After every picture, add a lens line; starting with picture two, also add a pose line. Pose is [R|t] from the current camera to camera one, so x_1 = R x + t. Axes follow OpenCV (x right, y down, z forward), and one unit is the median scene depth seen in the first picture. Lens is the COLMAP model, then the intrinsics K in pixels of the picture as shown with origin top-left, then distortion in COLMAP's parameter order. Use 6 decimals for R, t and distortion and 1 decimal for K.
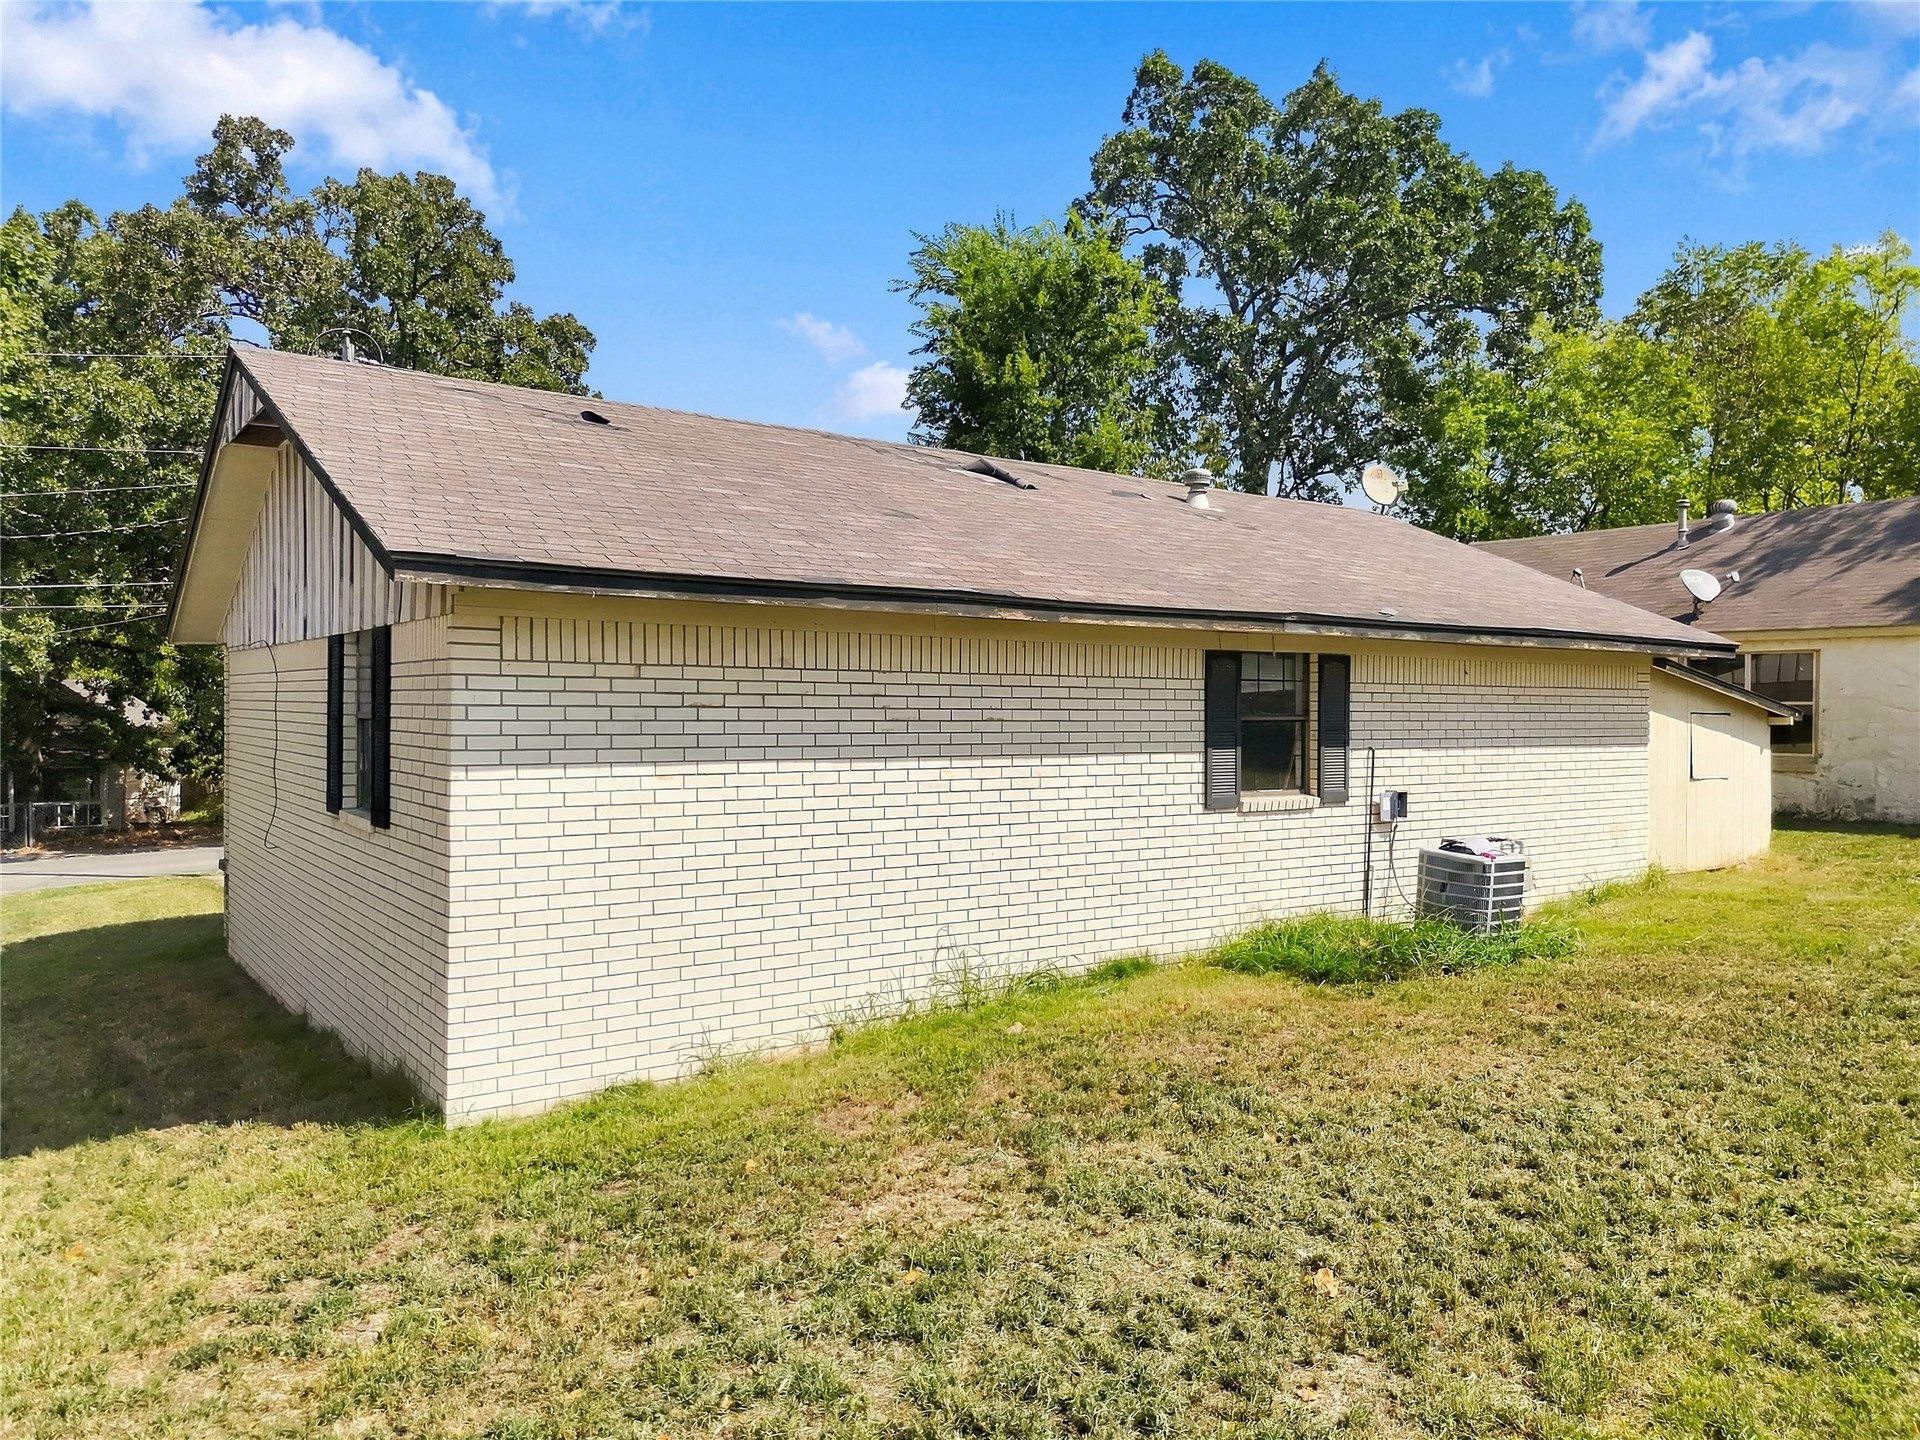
lens RADIAL K [[1356.0, 0, 960.0], [0, 1356.0, 720.0], [0, 0, 1]] dist [0.075523, -0.078852]
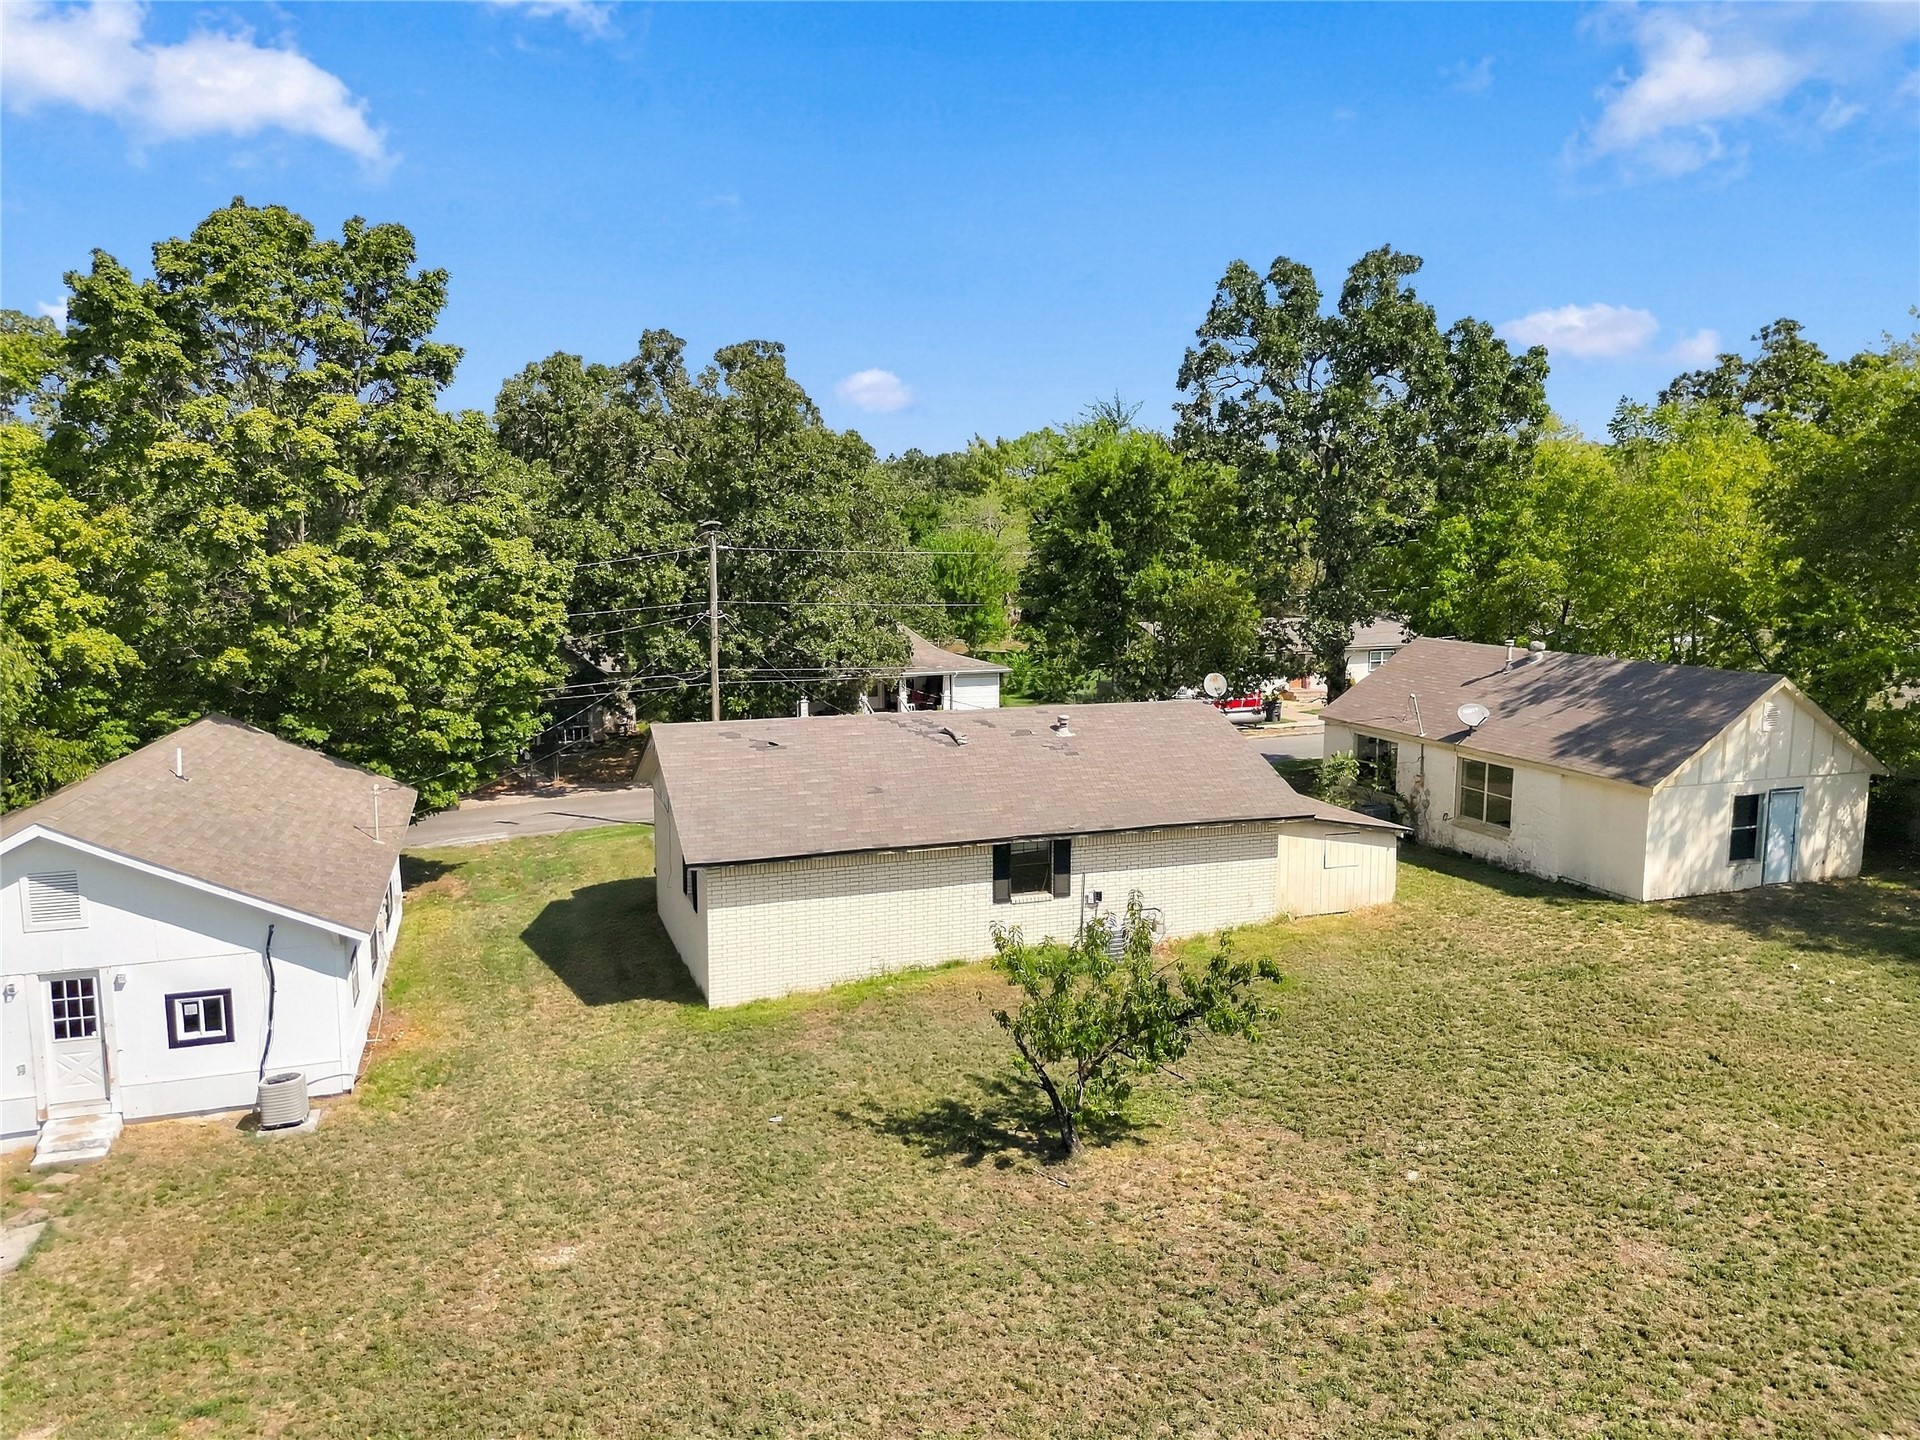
lens RADIAL K [[1356.0, 0, 960.0], [0, 1356.0, 720.0], [0, 0, 1]] dist [0.075523, -0.078852]
pose [[0.961098, 0.029895, -0.274584, 0.816144], [0.005374, 0.991913, 0.126803, -0.605775], [0.276154, -0.123345, 0.953166, -1.425840]]
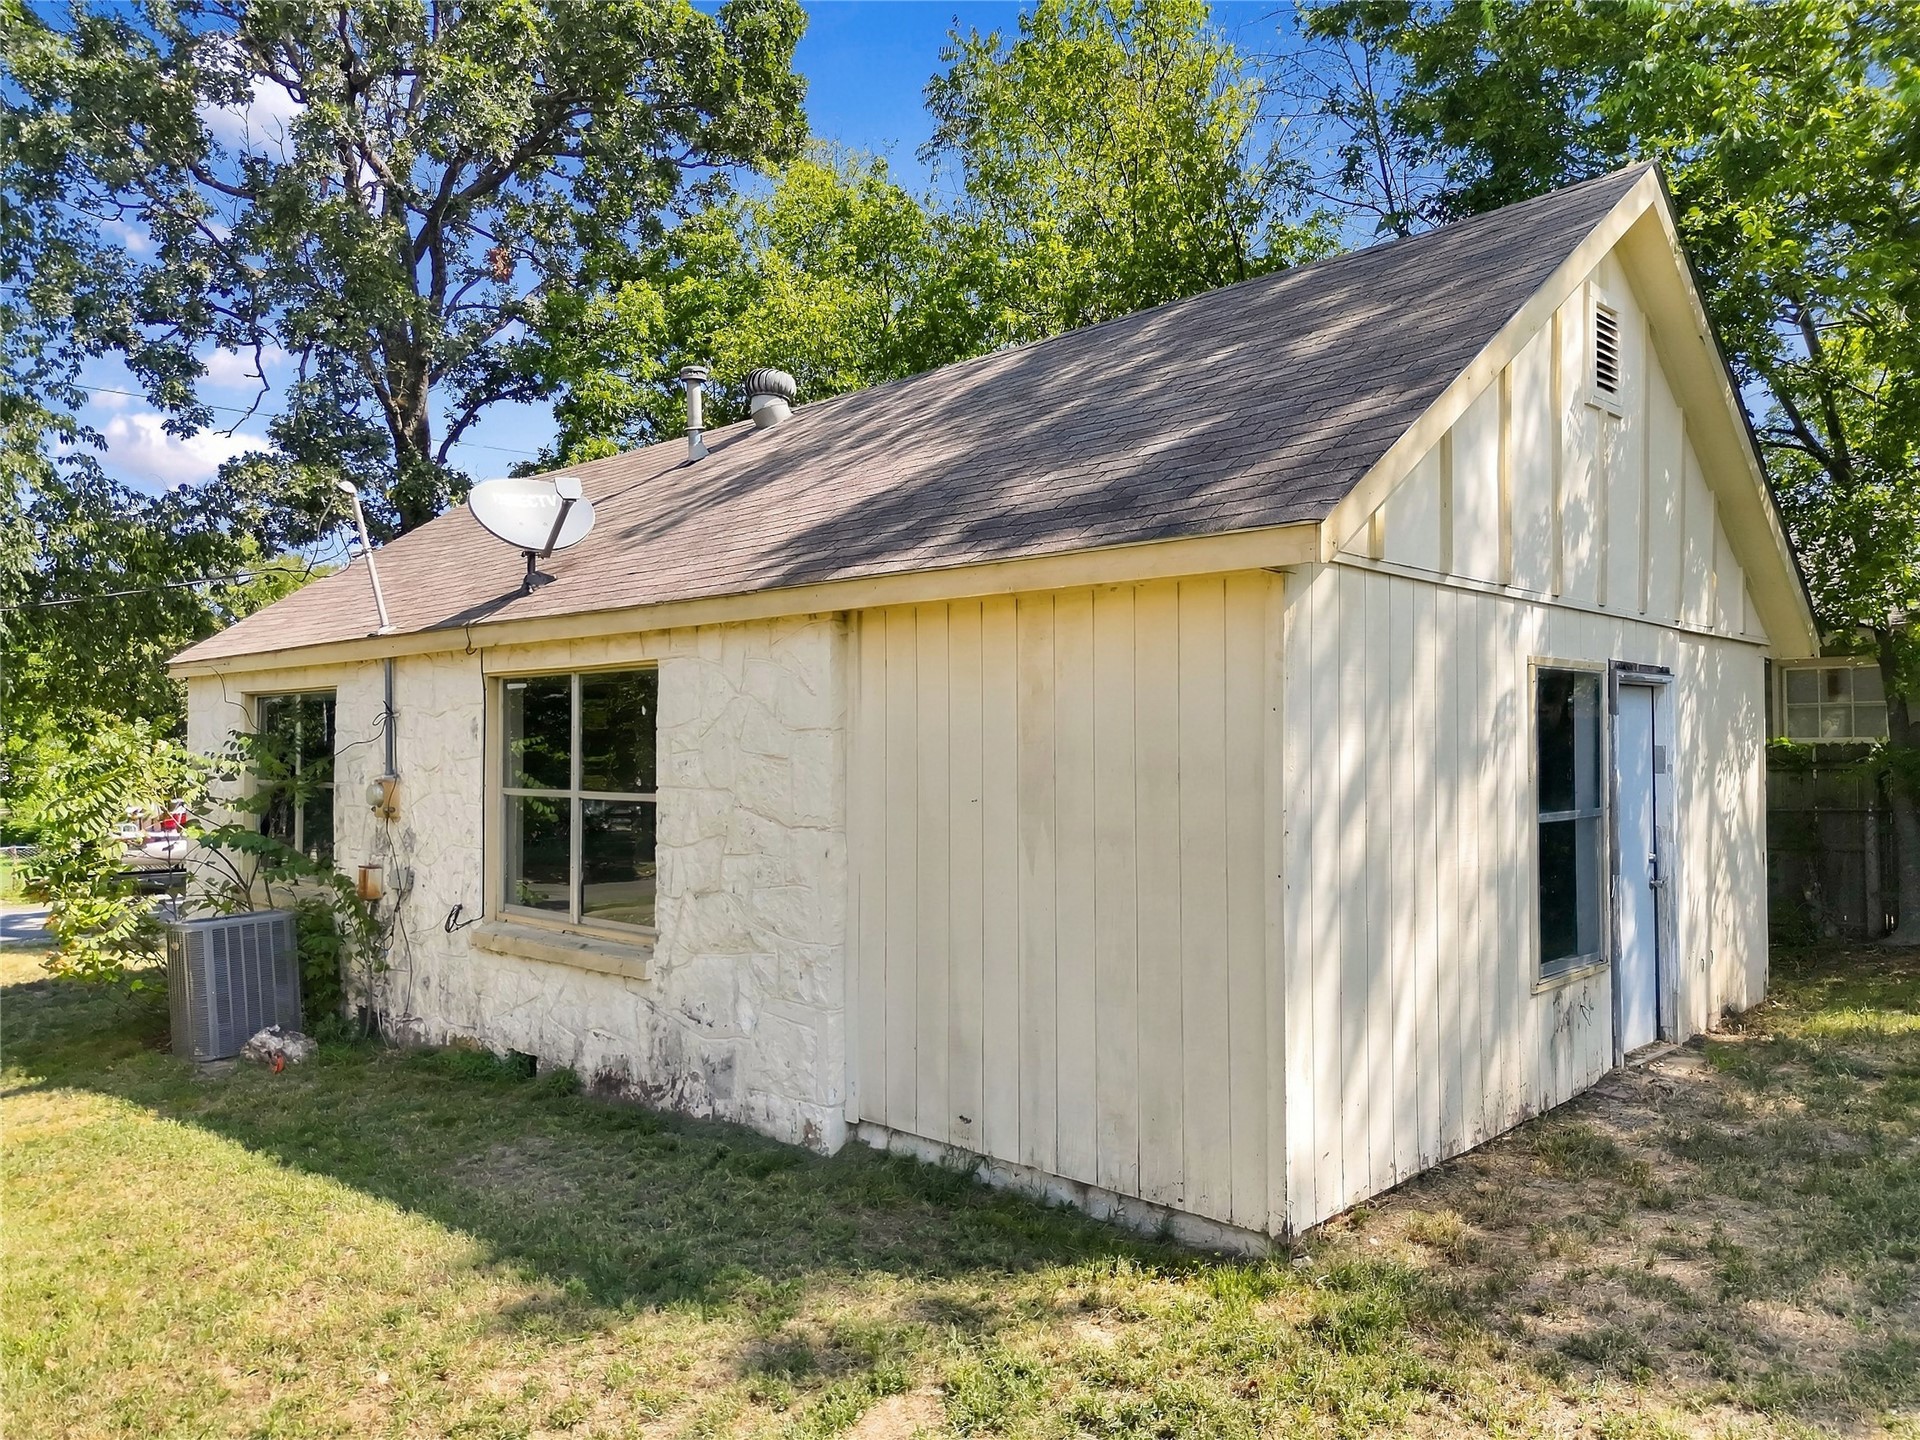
lens RADIAL K [[1356.0, 0, 960.0], [0, 1356.0, 720.0], [0, 0, 1]] dist [0.075523, -0.078852]
pose [[0.981202, -0.001426, 0.192980, 1.183831], [0.003785, 0.999923, -0.011859, -0.069347], [-0.192948, 0.012367, 0.981131, 1.080293]]
